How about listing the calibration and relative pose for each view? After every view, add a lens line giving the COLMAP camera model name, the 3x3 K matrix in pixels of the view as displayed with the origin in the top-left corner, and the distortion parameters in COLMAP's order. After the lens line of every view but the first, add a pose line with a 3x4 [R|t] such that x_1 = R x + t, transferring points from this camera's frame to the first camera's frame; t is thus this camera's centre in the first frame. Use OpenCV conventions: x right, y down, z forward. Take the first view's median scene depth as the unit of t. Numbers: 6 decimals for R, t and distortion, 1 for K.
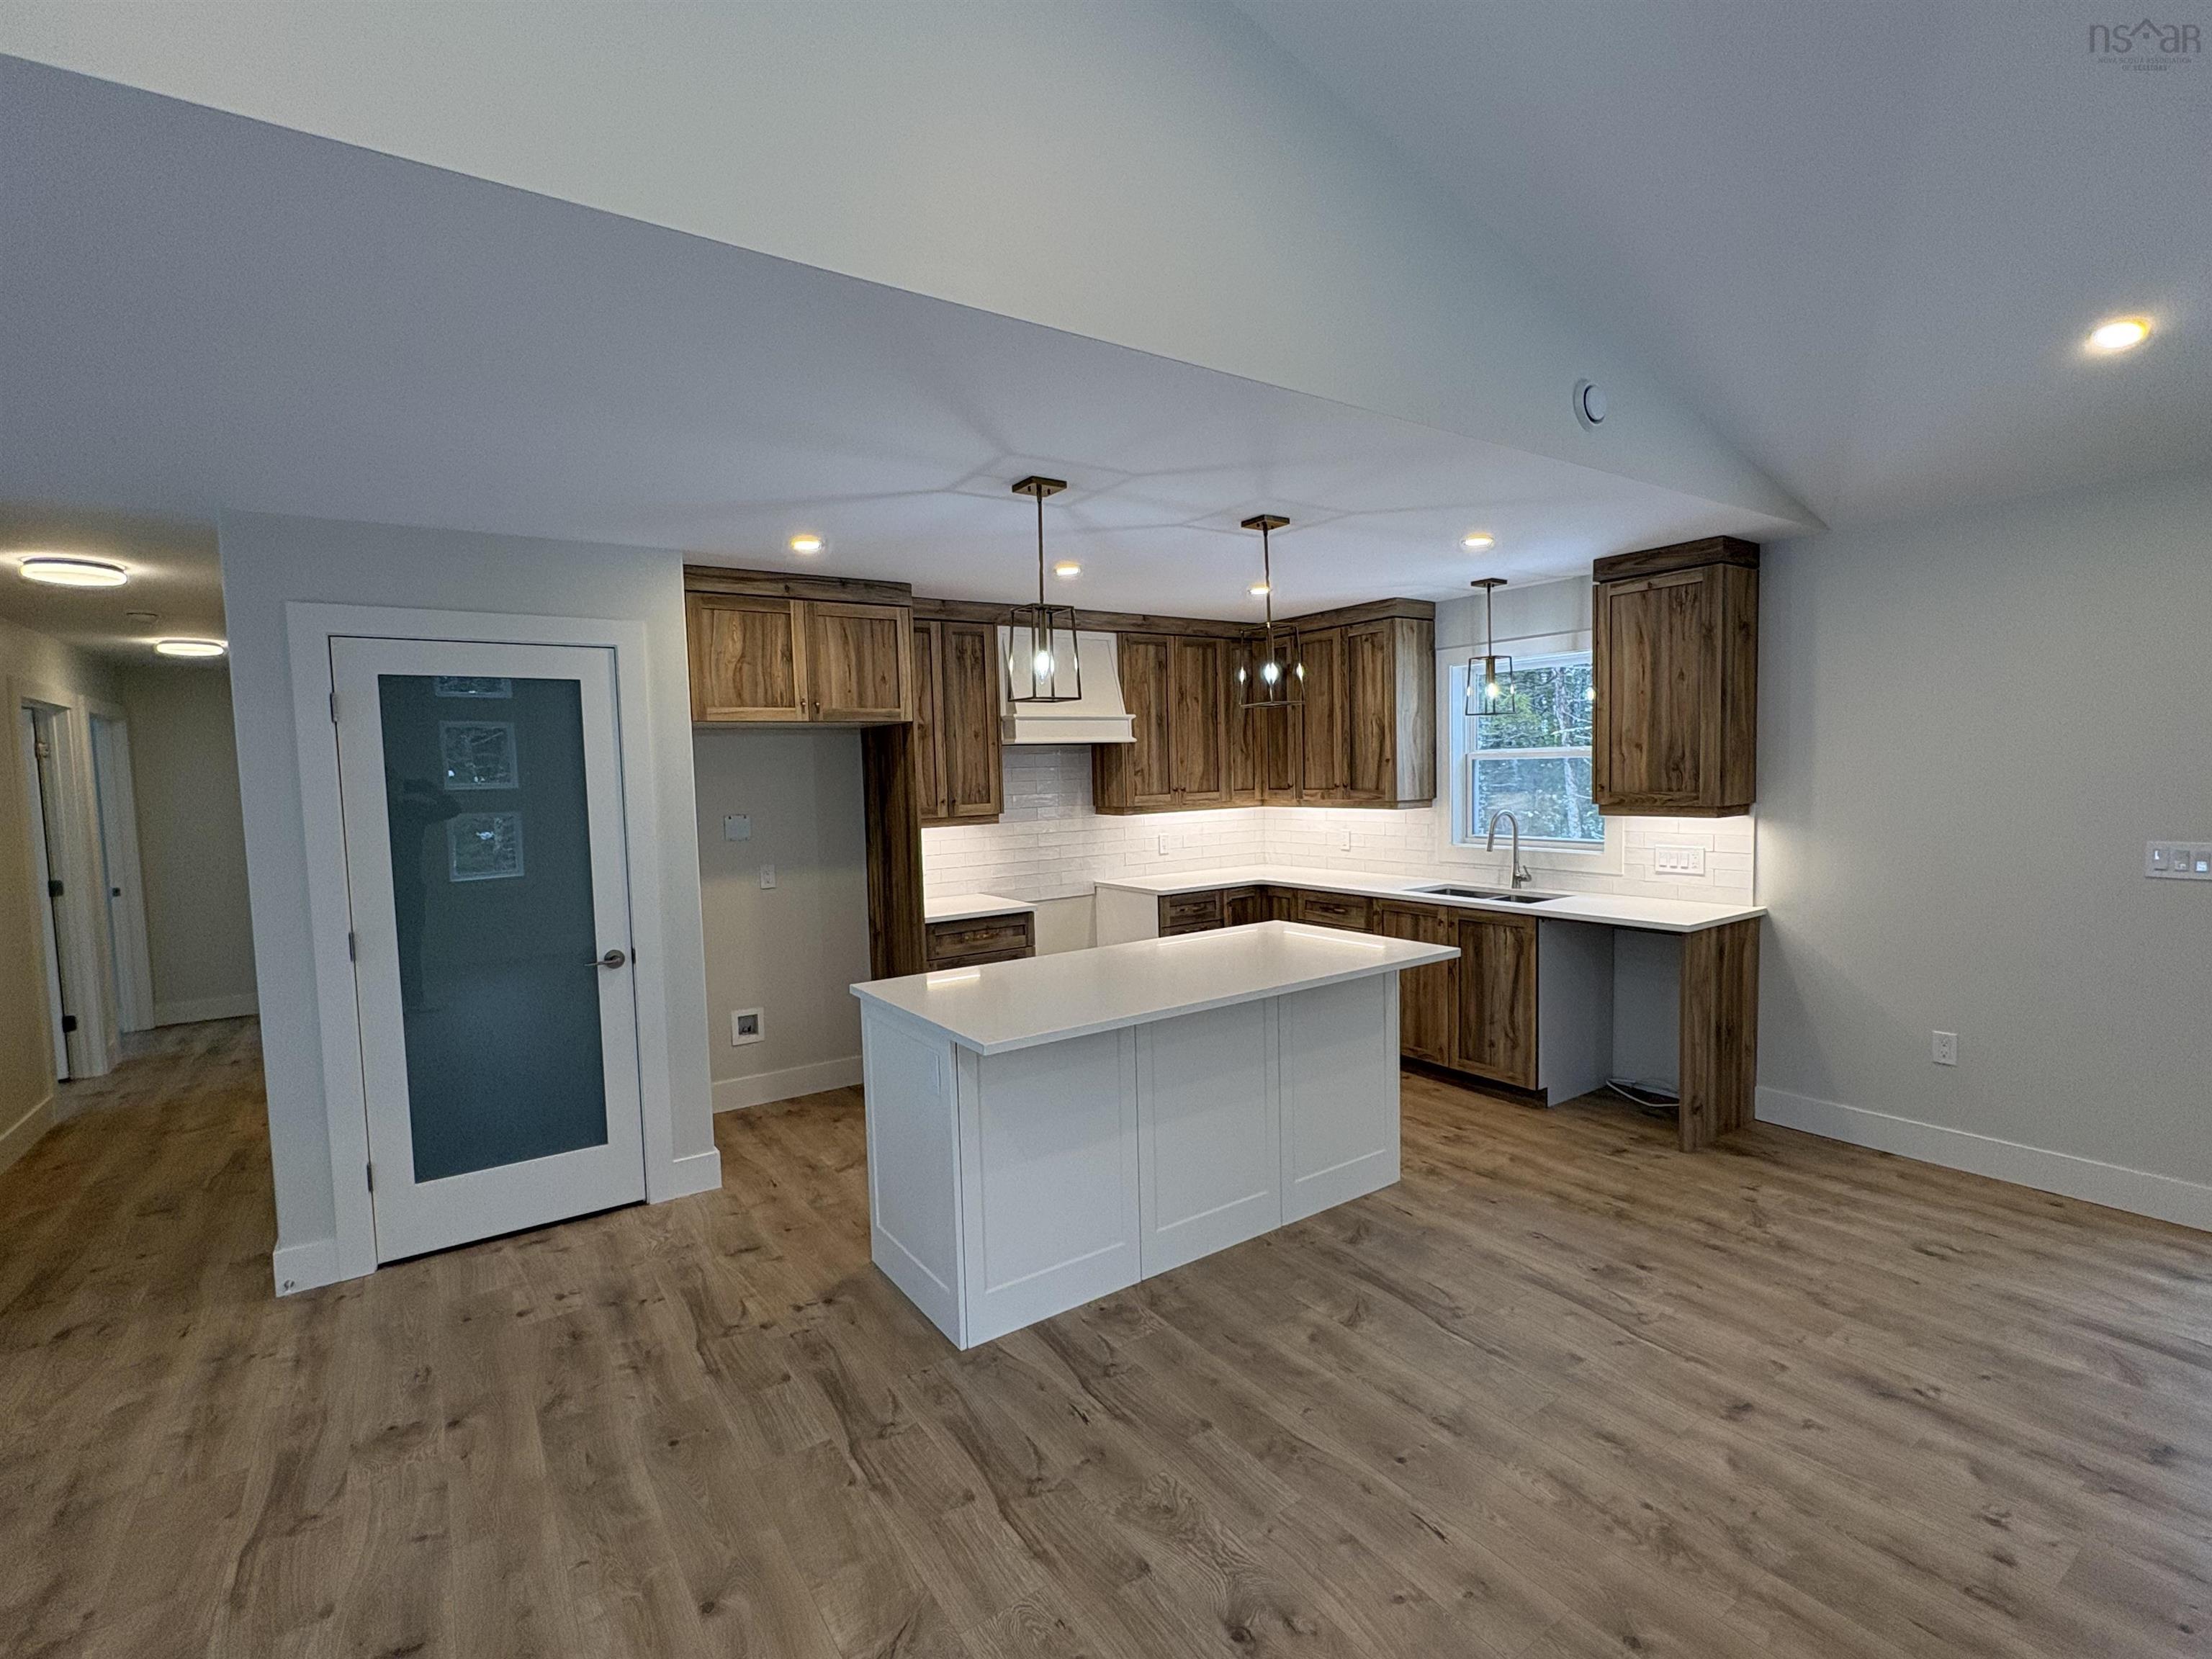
lens RADIAL K [[1011.0, 0, 1107.3], [0, 1011.0, 835.5], [0, 0, 1]] dist [-0.000197, 0.000223]
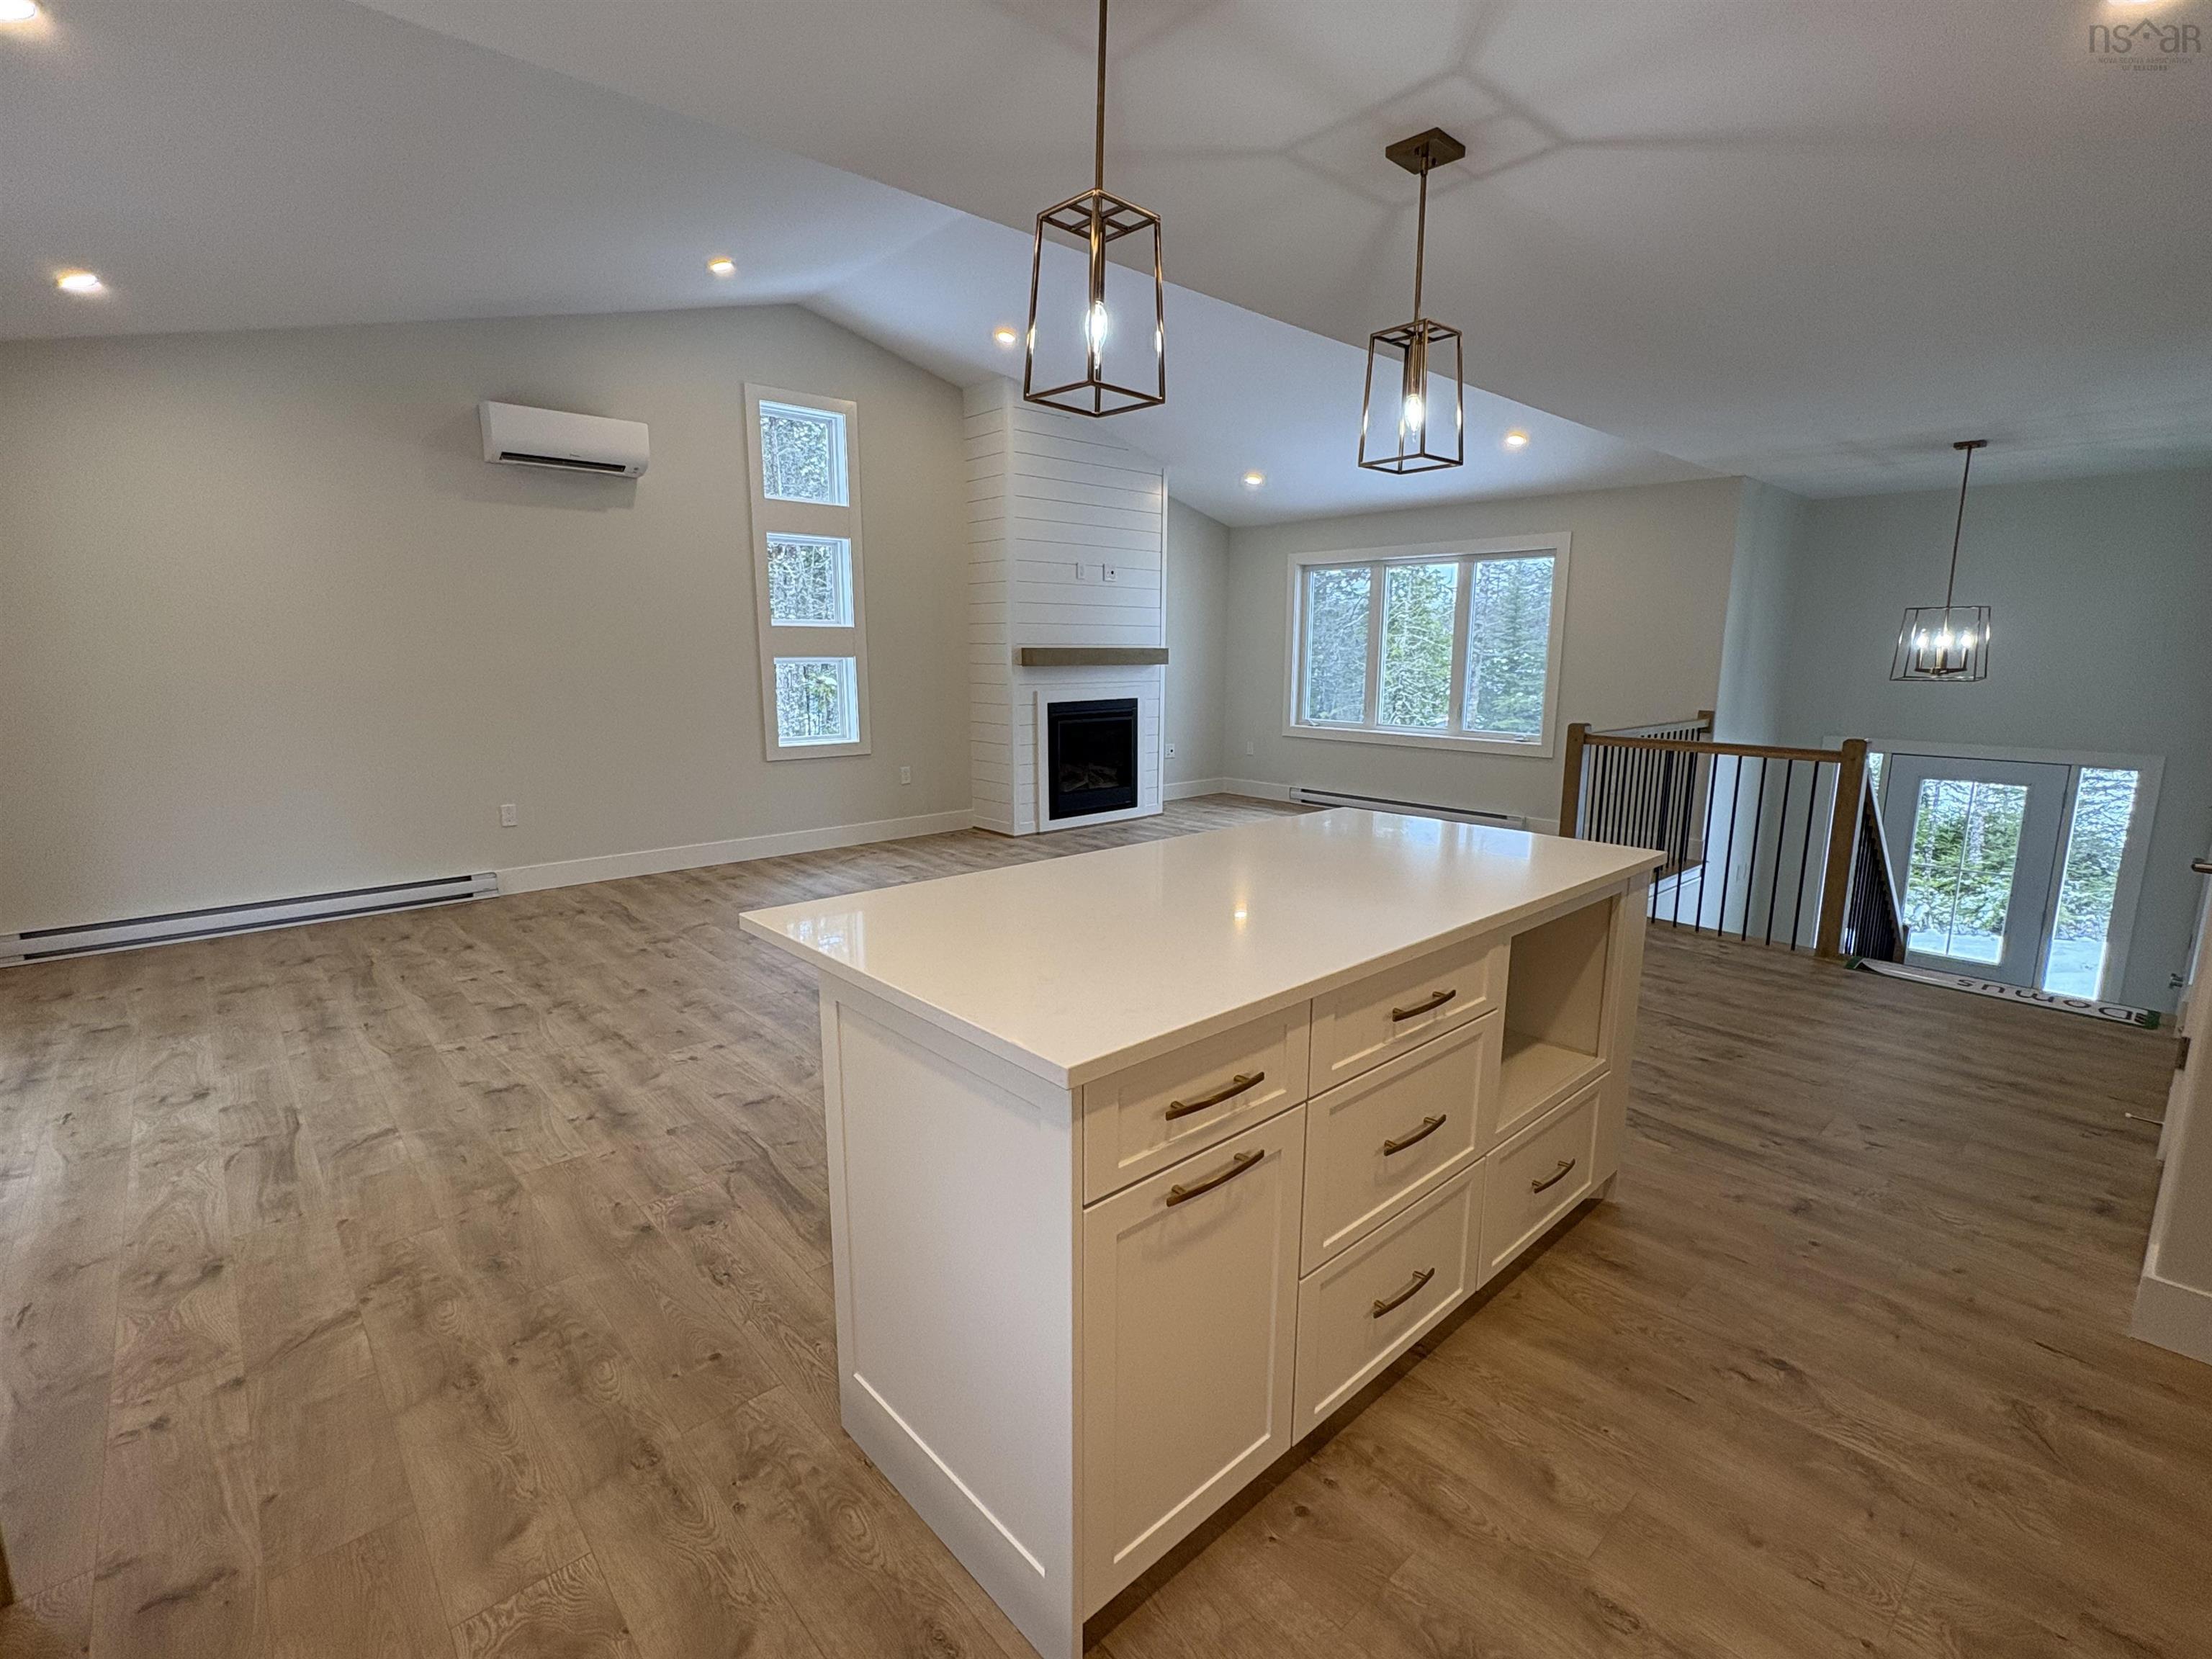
lens RADIAL K [[1011.0, 0, 1107.3], [0, 1011.0, 835.5], [0, 0, 1]] dist [-0.000197, 0.000223]
pose [[-0.990558, 0.047698, -0.128528, 0.207040], [0.013428, 0.966771, 0.255290, -0.049815], [0.136434, 0.251153, -0.958284, 1.365175]]
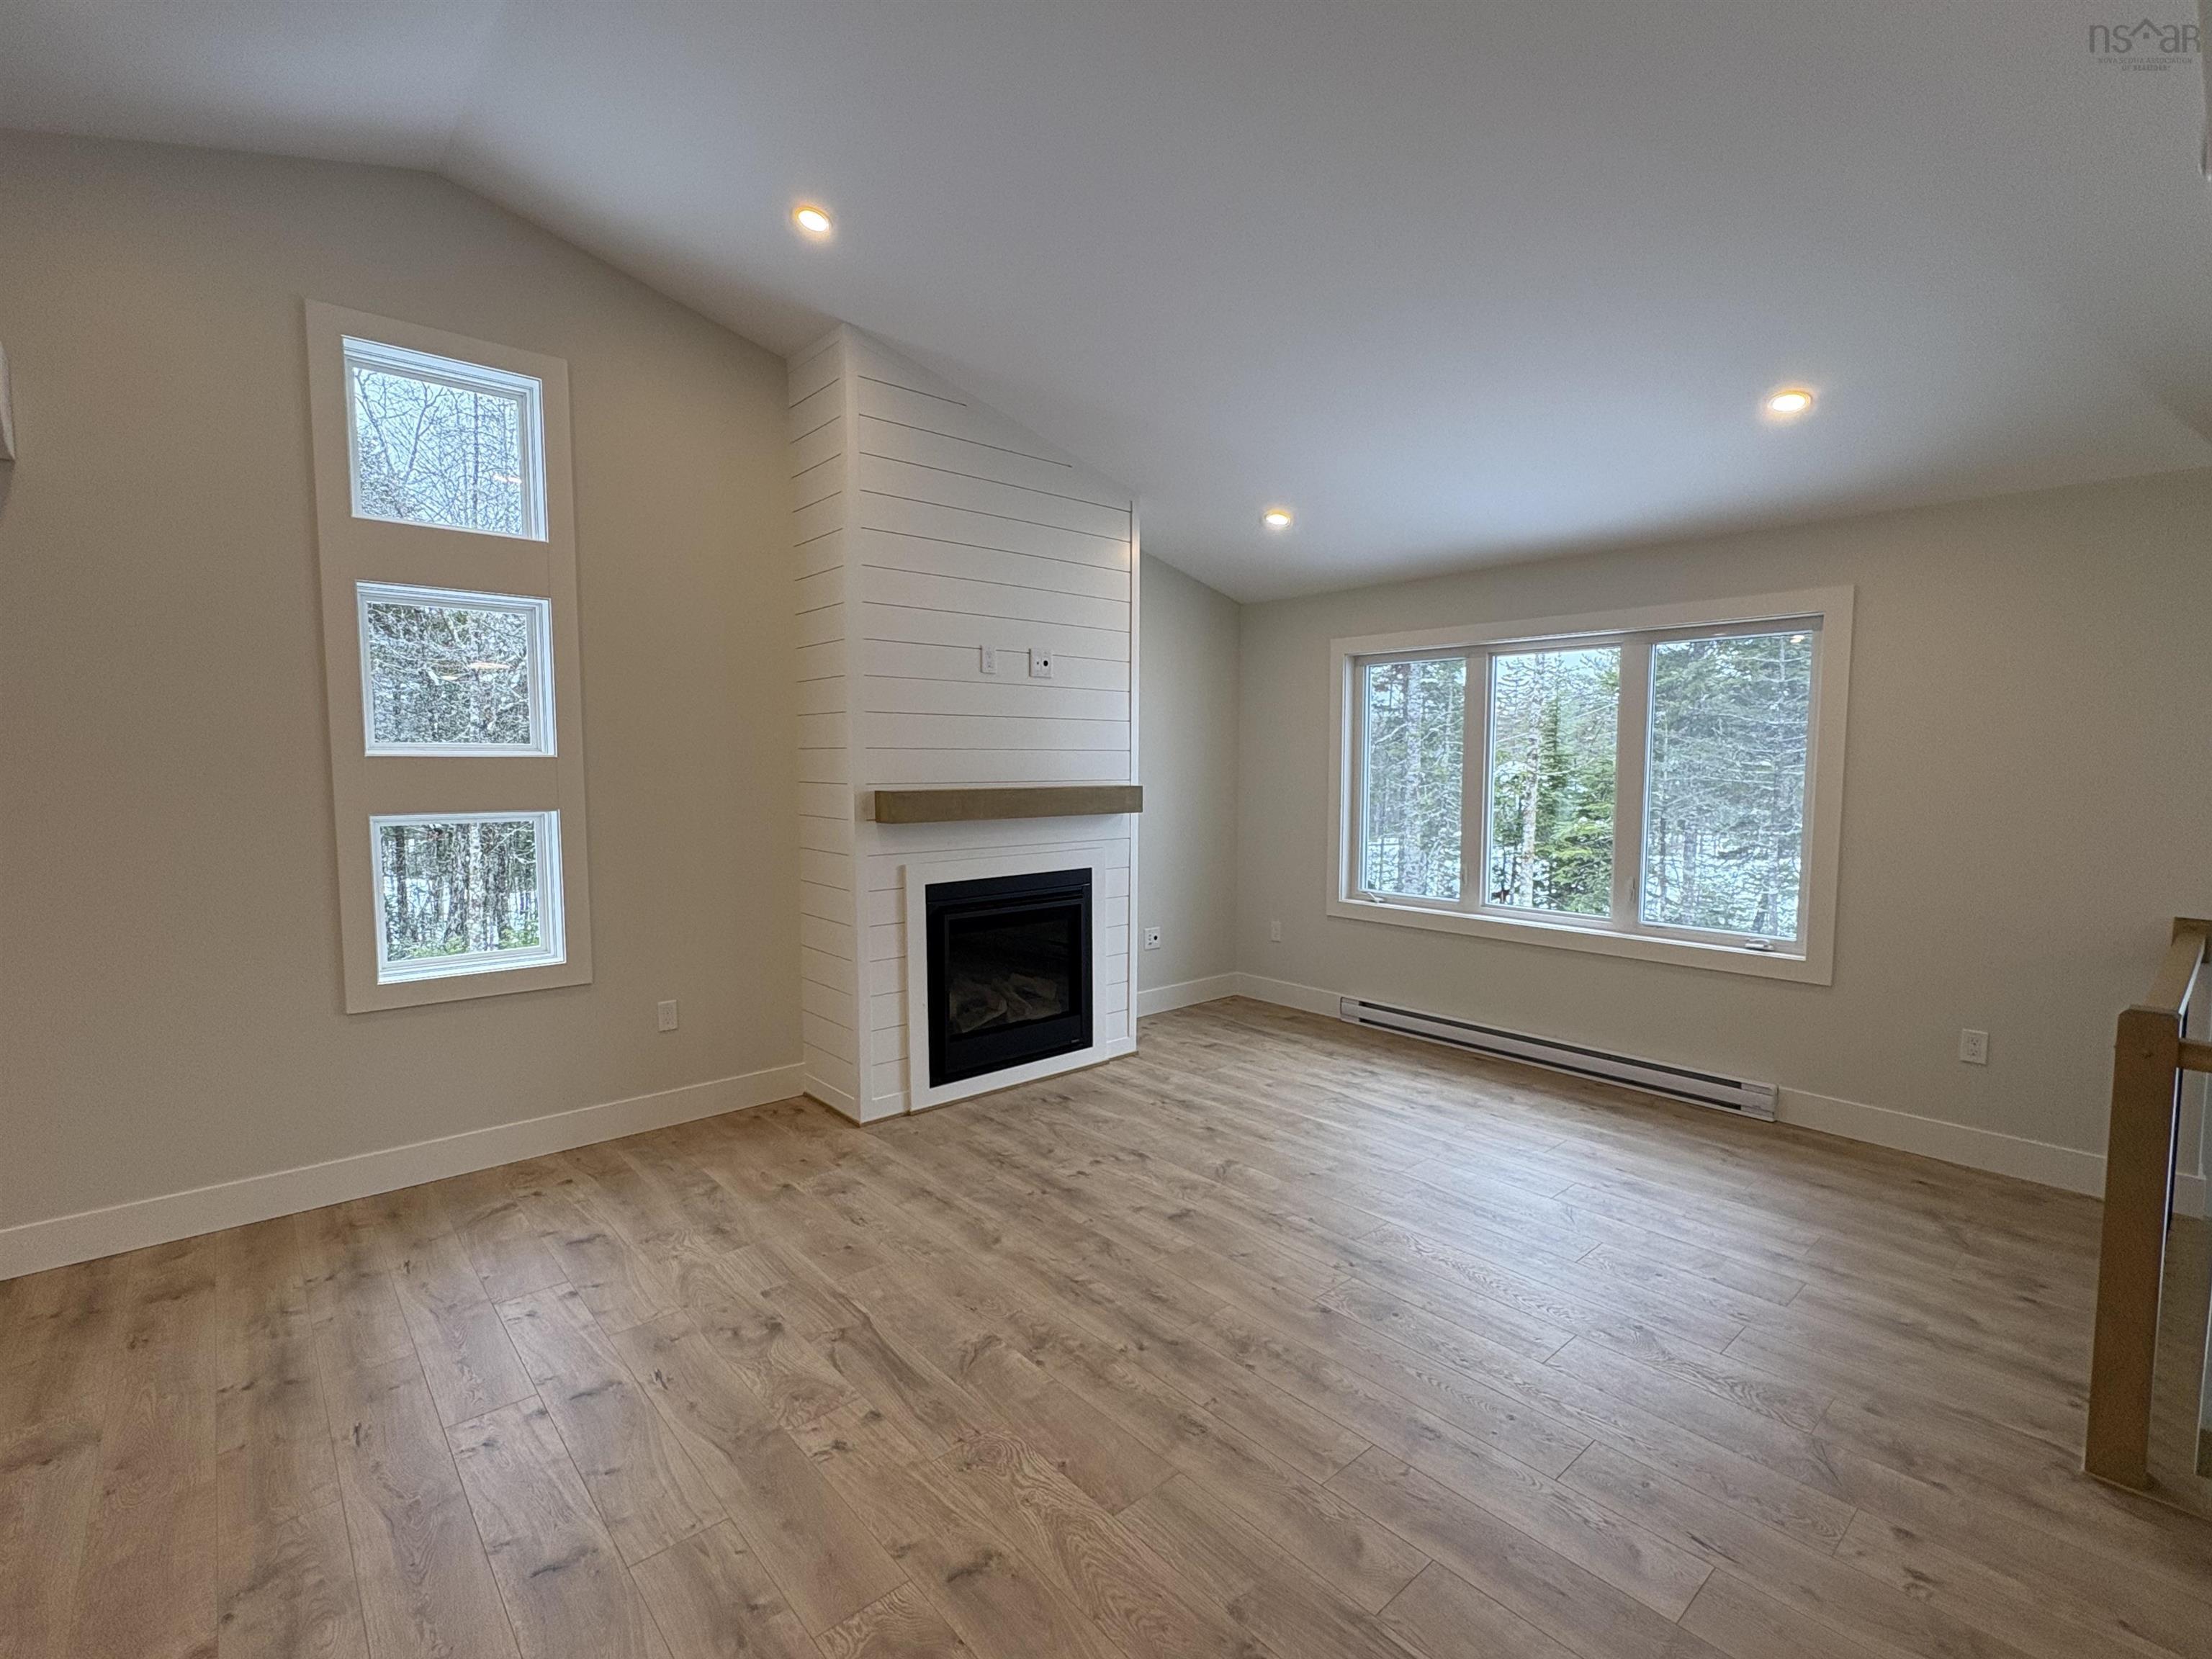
lens RADIAL K [[1011.0, 0, 1107.3], [0, 1011.0, 835.5], [0, 0, 1]] dist [-0.000197, 0.000223]
pose [[-0.992510, 0.034208, -0.117276, -0.007067], [0.016653, 0.988918, 0.147524, -0.016533], [0.121023, 0.144466, -0.982081, 0.546252]]
